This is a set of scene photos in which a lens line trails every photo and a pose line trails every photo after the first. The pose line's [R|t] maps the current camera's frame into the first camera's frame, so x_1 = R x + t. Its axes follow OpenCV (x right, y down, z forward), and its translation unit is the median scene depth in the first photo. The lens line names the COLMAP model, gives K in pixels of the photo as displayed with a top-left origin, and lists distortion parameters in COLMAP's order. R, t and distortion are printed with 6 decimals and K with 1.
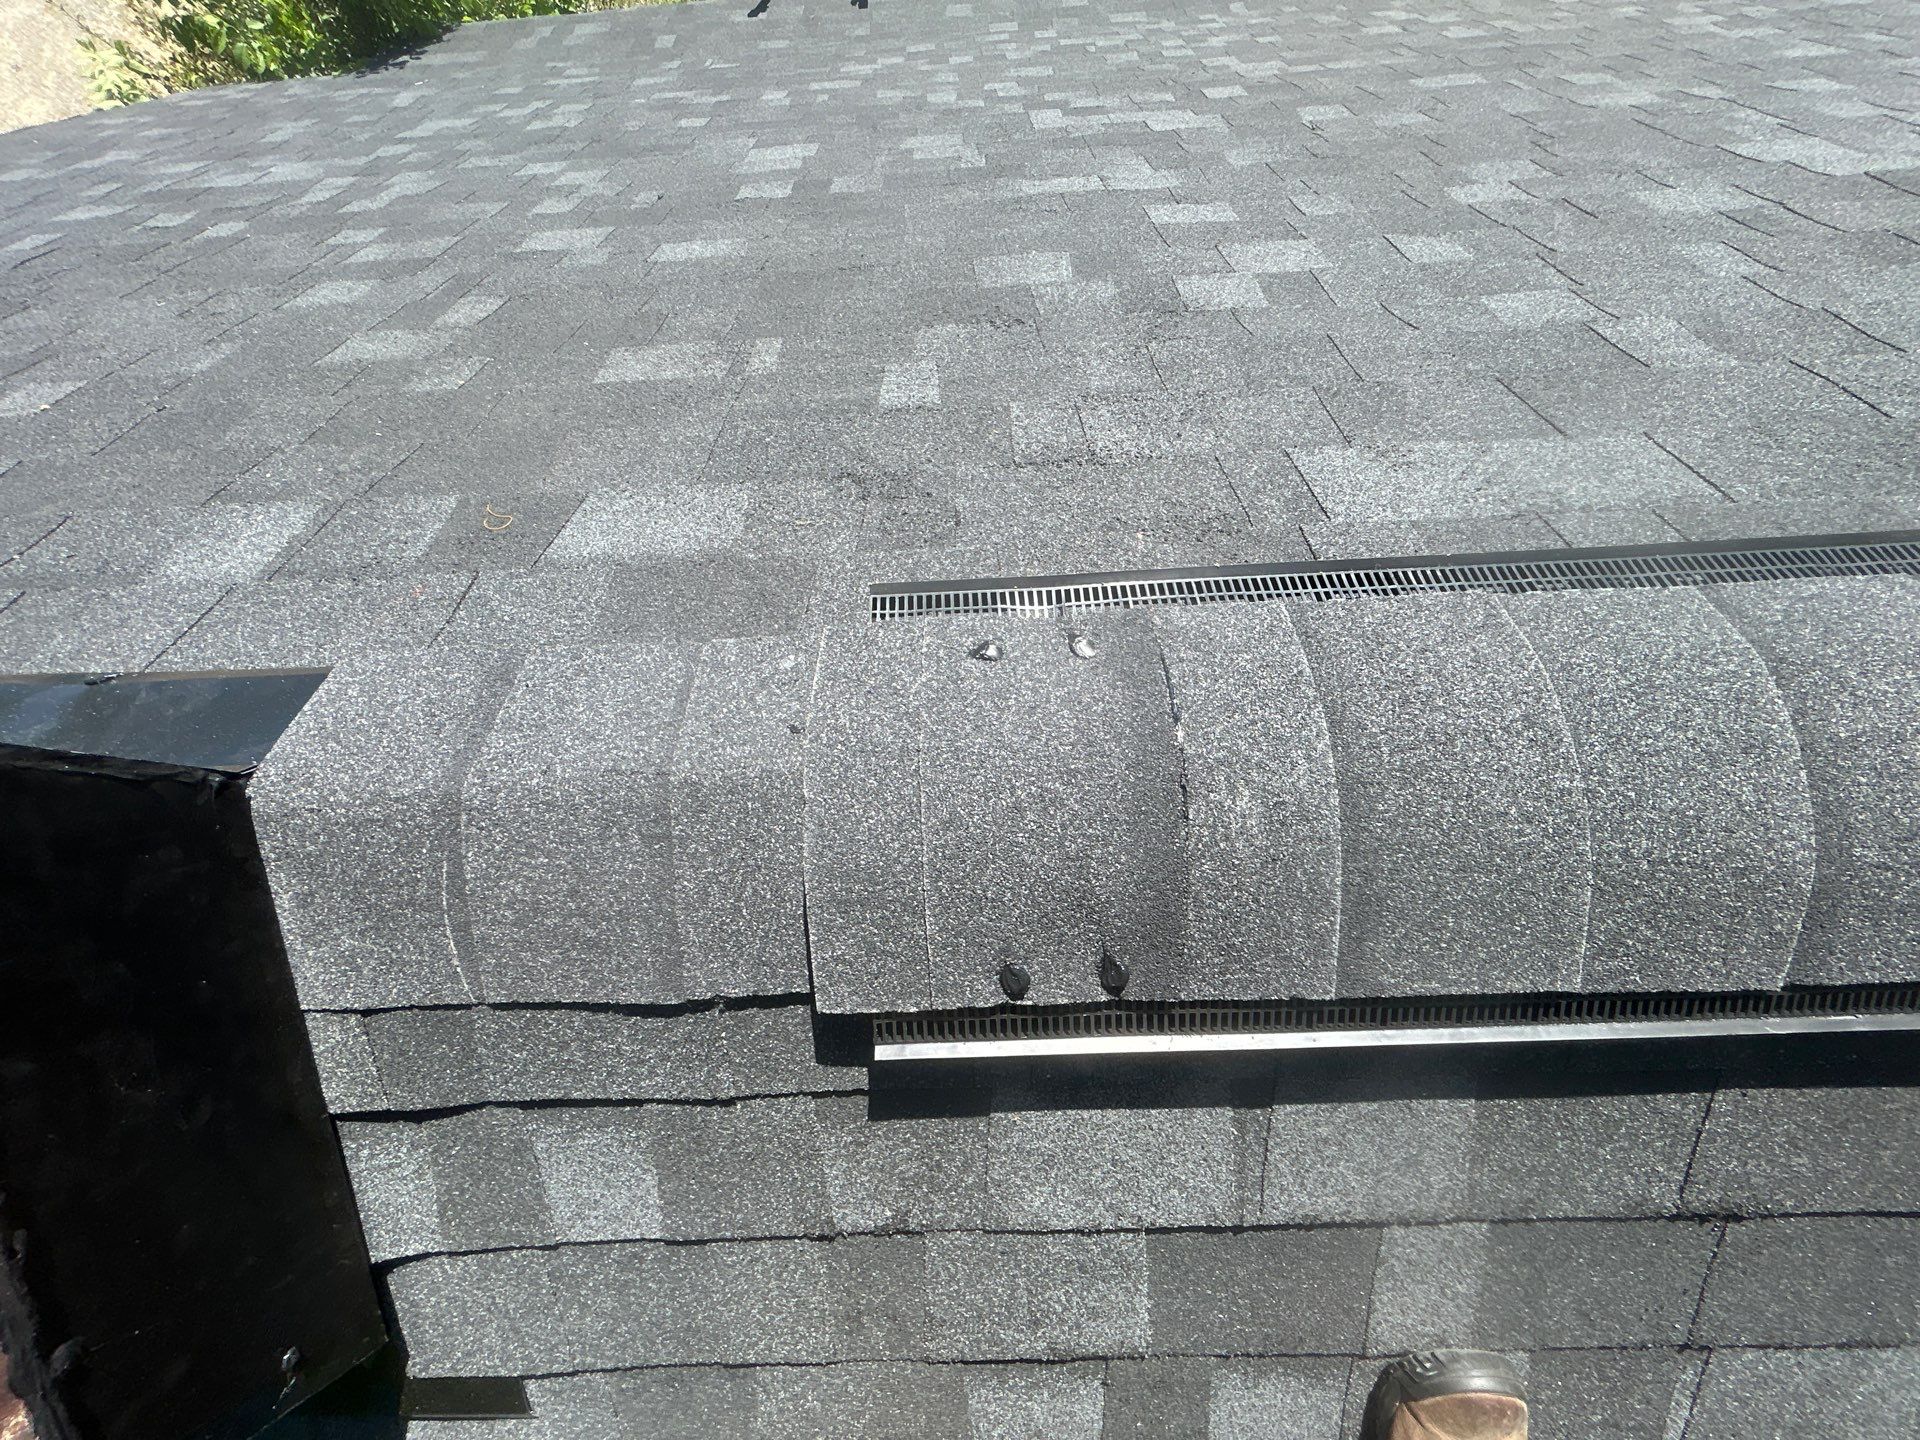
lens RADIAL K [[780.2, 0, 958.8], [0, 780.2, 725.8], [0, 0, 1]] dist [-0.002017, 0.000735]
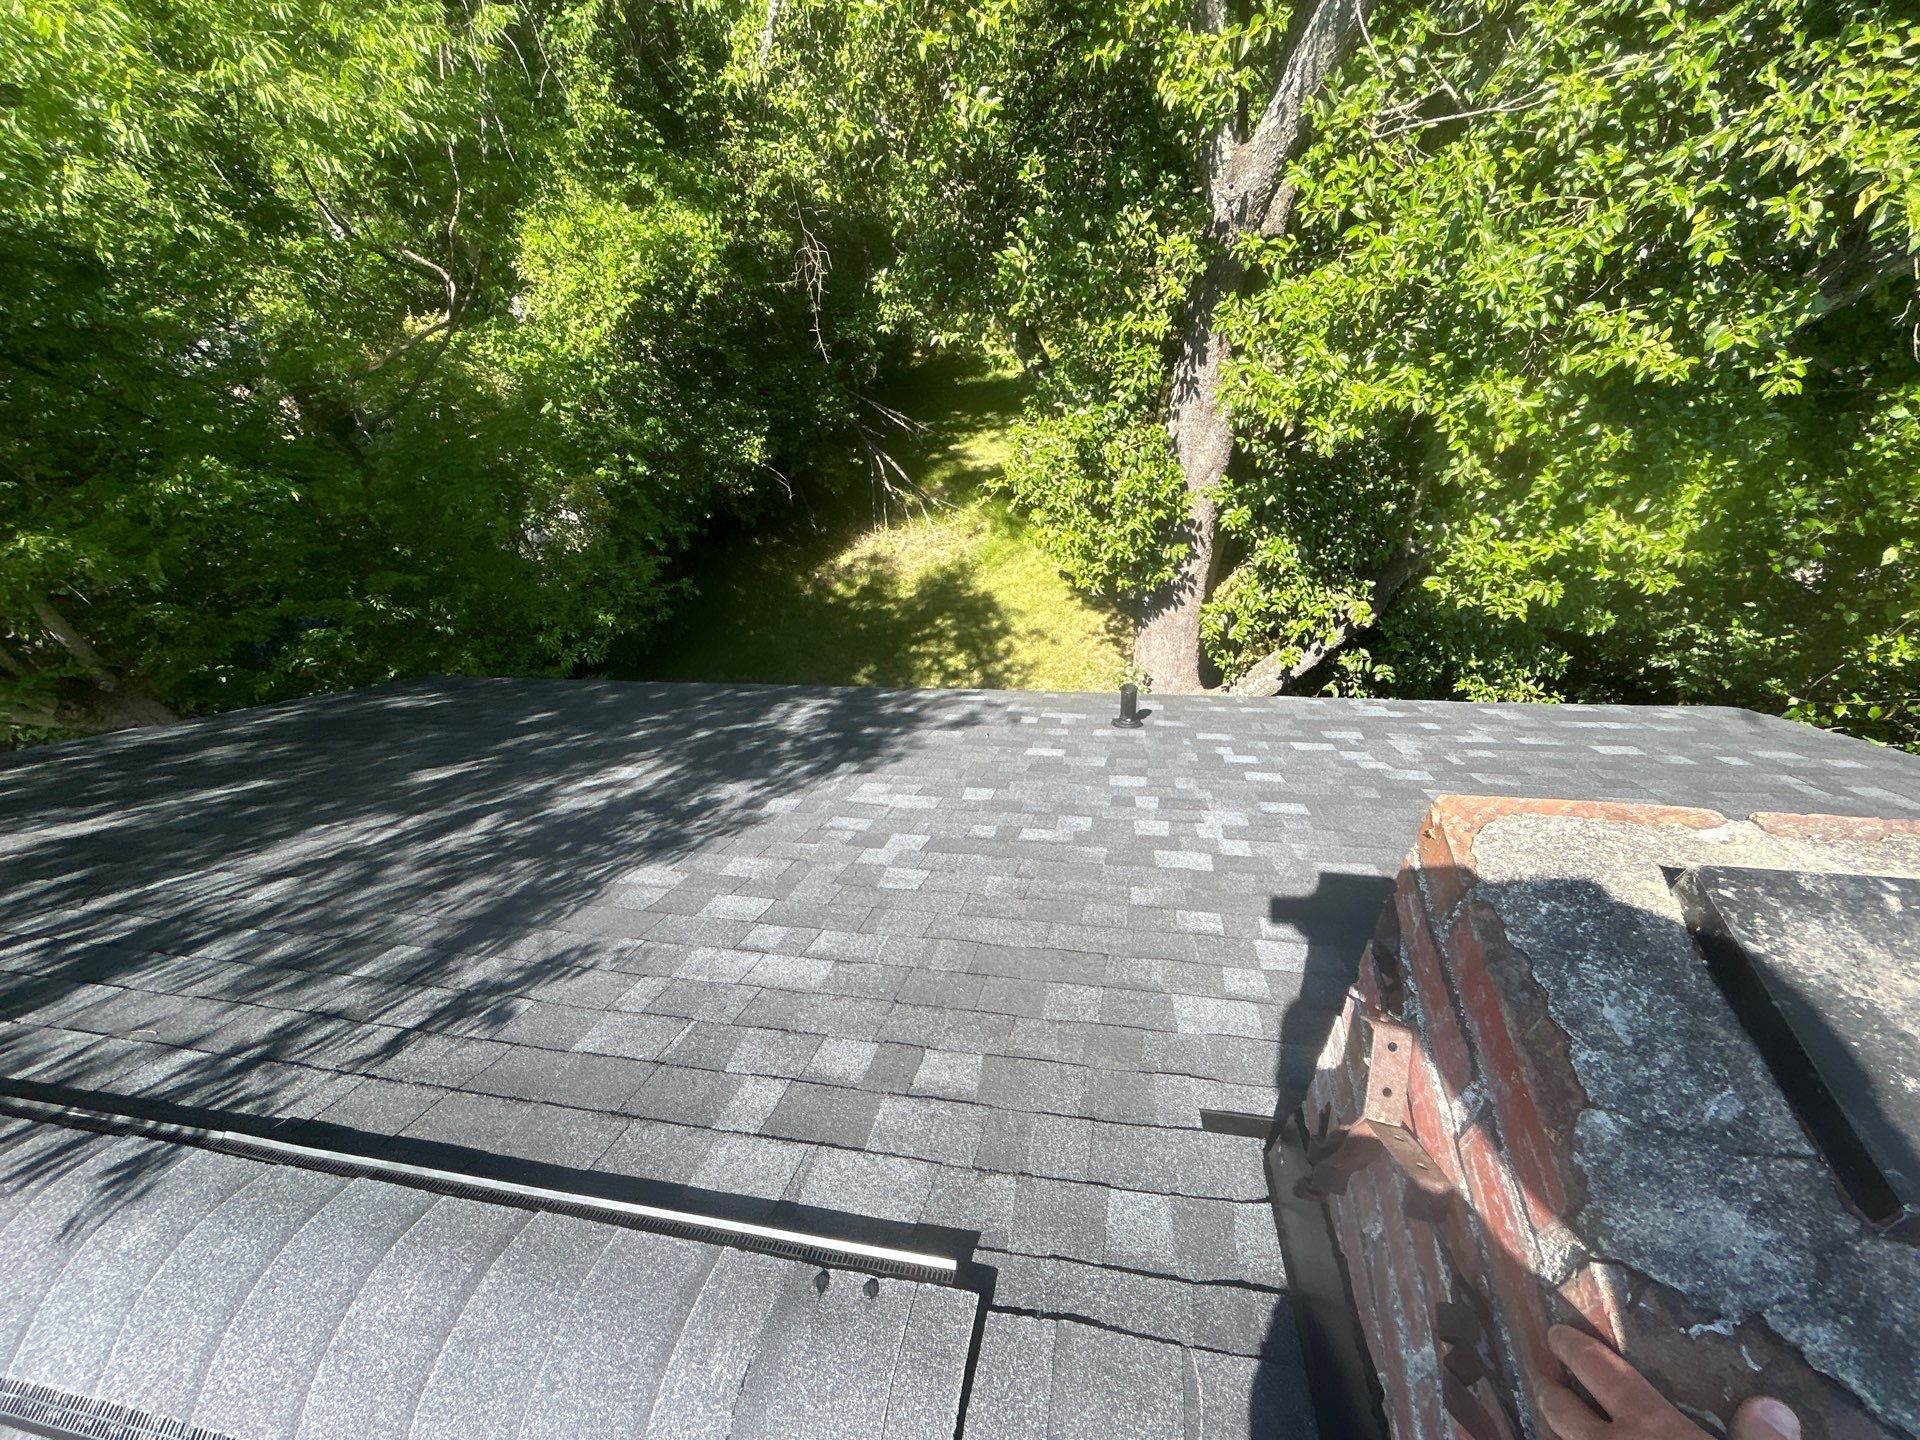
lens RADIAL K [[780.2, 0, 958.8], [0, 780.2, 725.8], [0, 0, 1]] dist [-0.002017, 0.000735]
pose [[-0.966893, -0.023092, 0.254136, -0.524421], [0.233301, -0.483481, 0.843692, -0.502071], [0.103387, 0.875050, 0.472861, -0.961058]]
